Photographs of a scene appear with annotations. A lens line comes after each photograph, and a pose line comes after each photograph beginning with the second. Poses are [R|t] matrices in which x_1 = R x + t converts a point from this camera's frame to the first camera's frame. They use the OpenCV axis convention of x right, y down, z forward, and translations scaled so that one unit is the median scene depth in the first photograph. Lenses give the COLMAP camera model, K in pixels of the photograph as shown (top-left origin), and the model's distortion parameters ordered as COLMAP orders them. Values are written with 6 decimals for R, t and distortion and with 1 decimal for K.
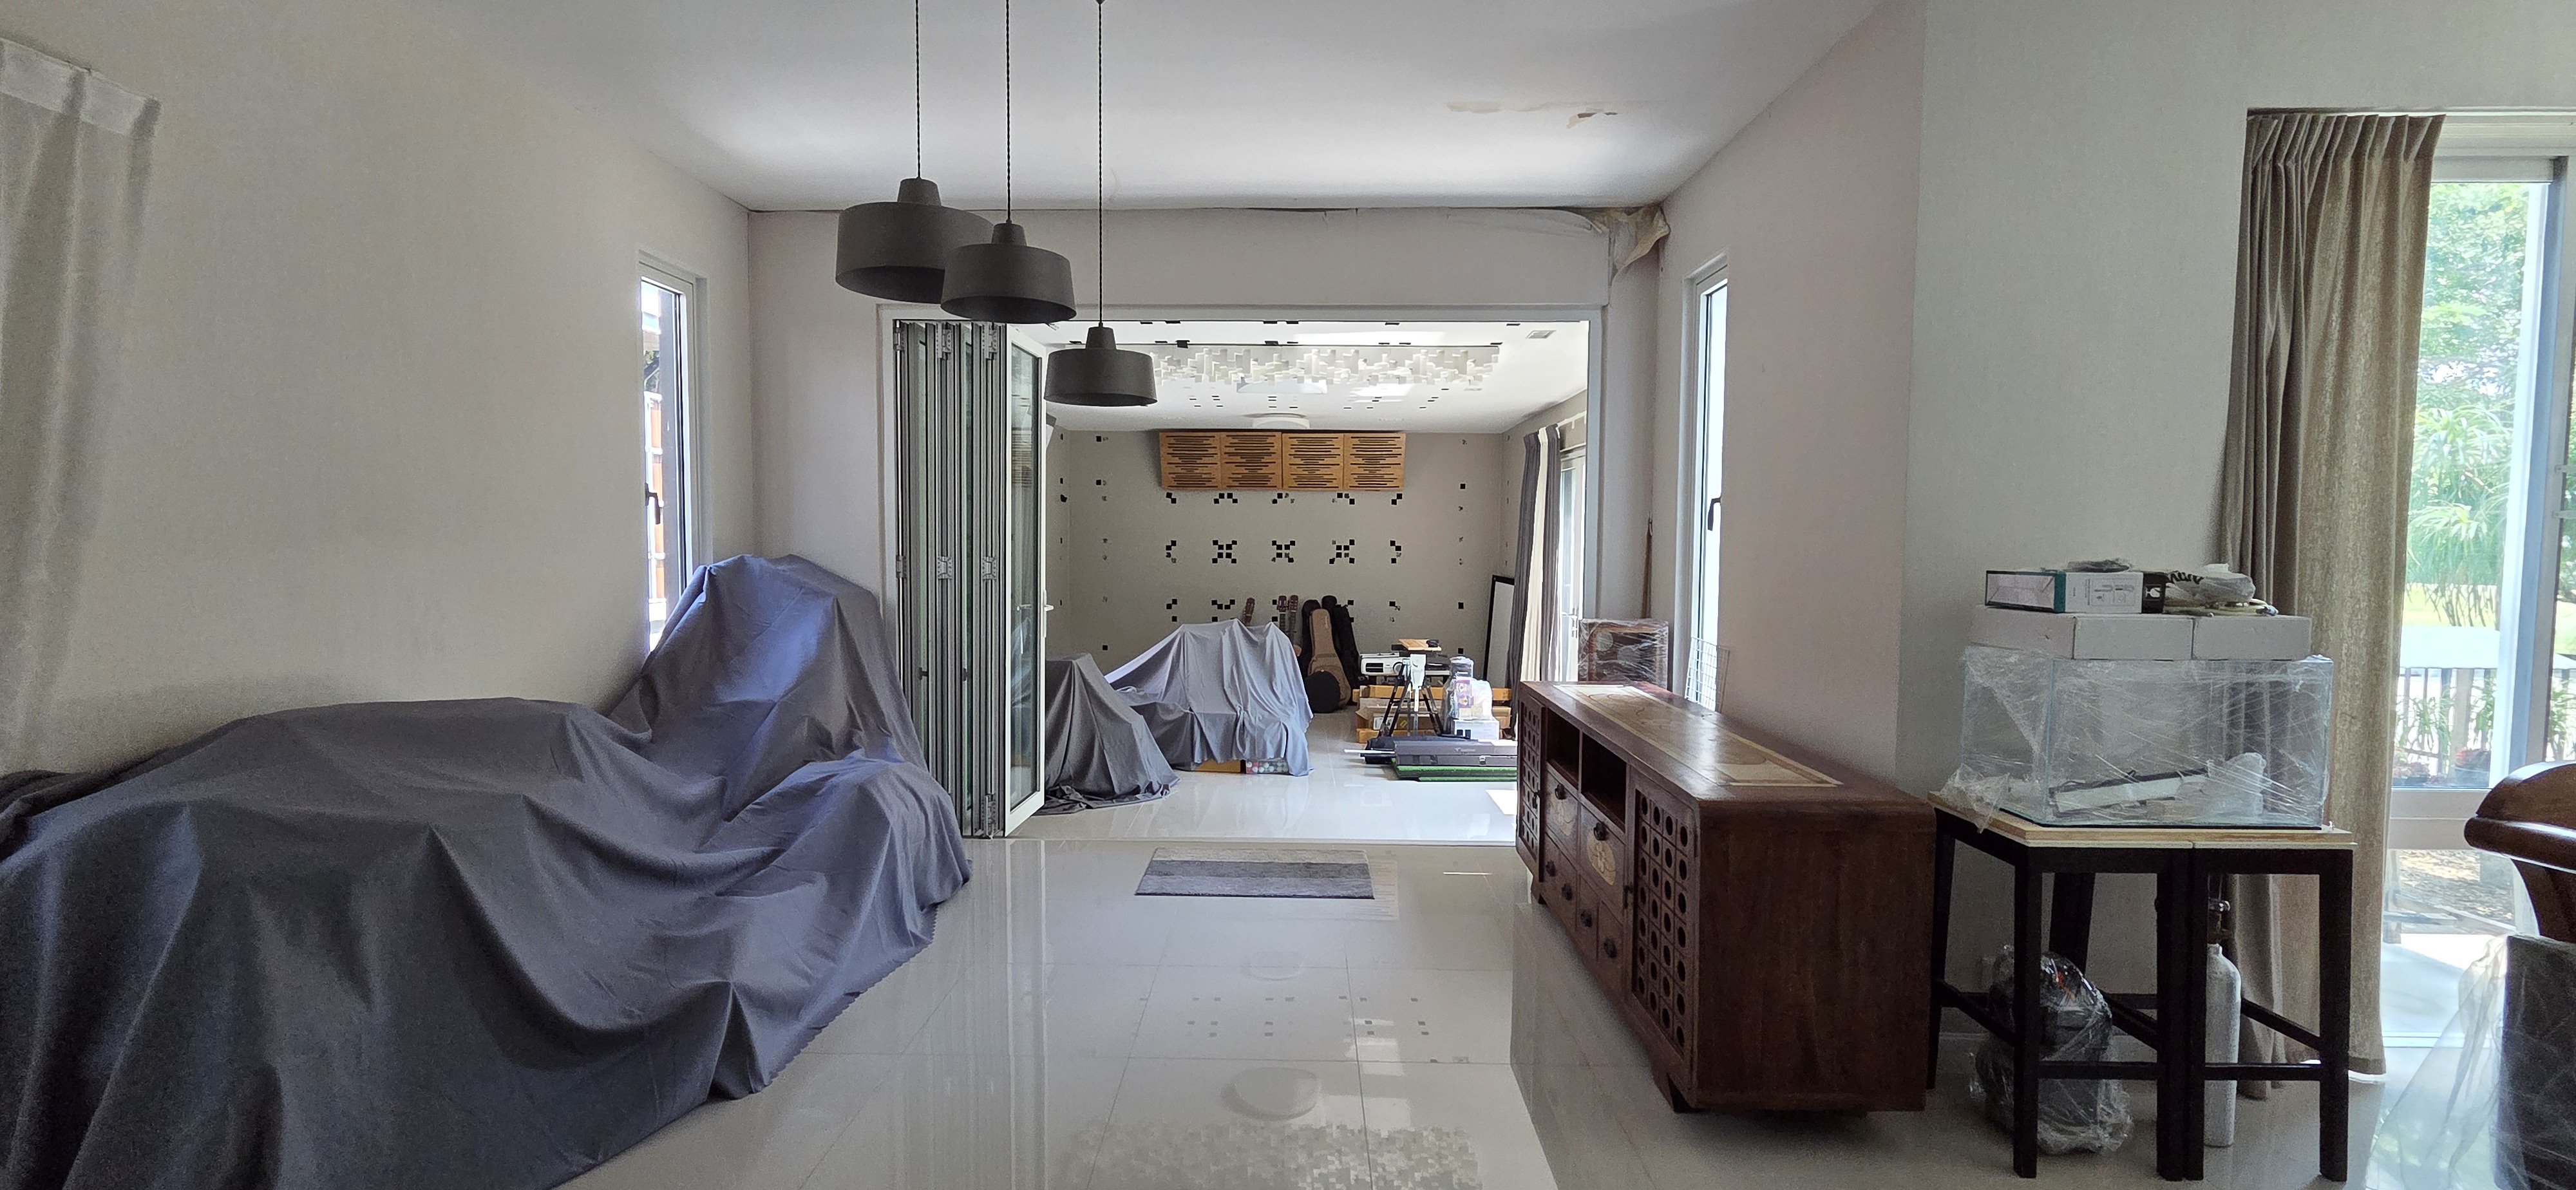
lens RADIAL K [[1065.1, 0, 1273.5], [0, 1065.1, 584.3], [0, 0, 1]] dist [0.010303, 0.000968]
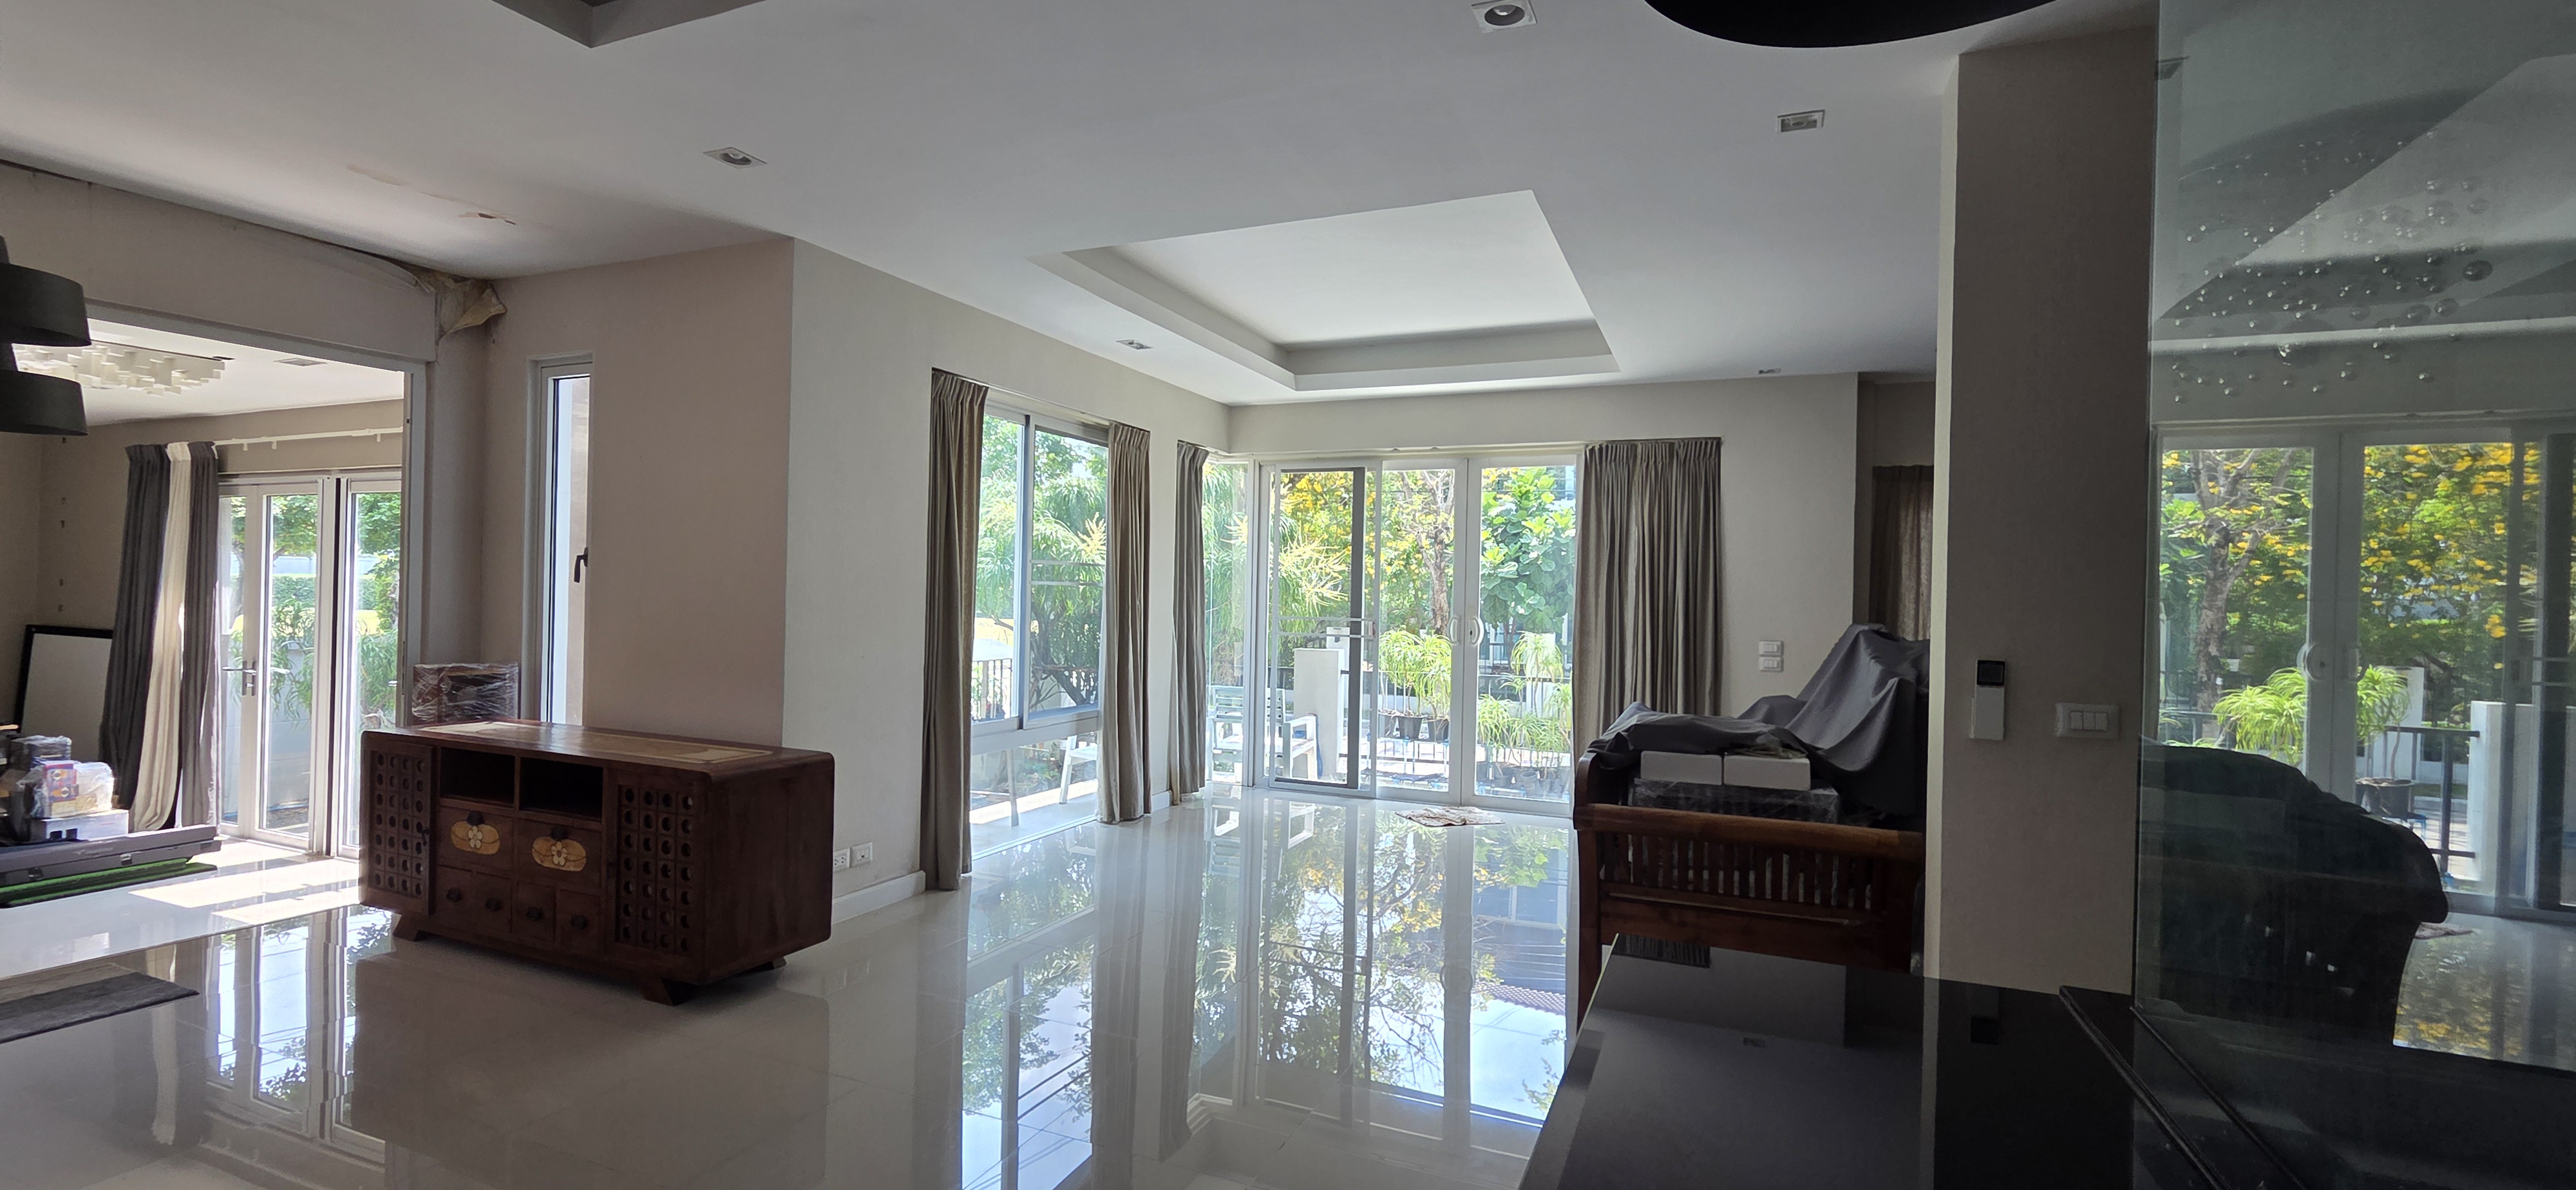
lens RADIAL K [[1065.1, 0, 1293.5], [0, 1065.1, 593.3], [0, 0, 1]] dist [0.010303, 0.000968]
pose [[0.367621, 0.003604, 0.929969, -0.430360], [0.021508, 0.999692, -0.012376, -0.006844], [-0.929727, 0.024551, 0.367431, -0.194697]]
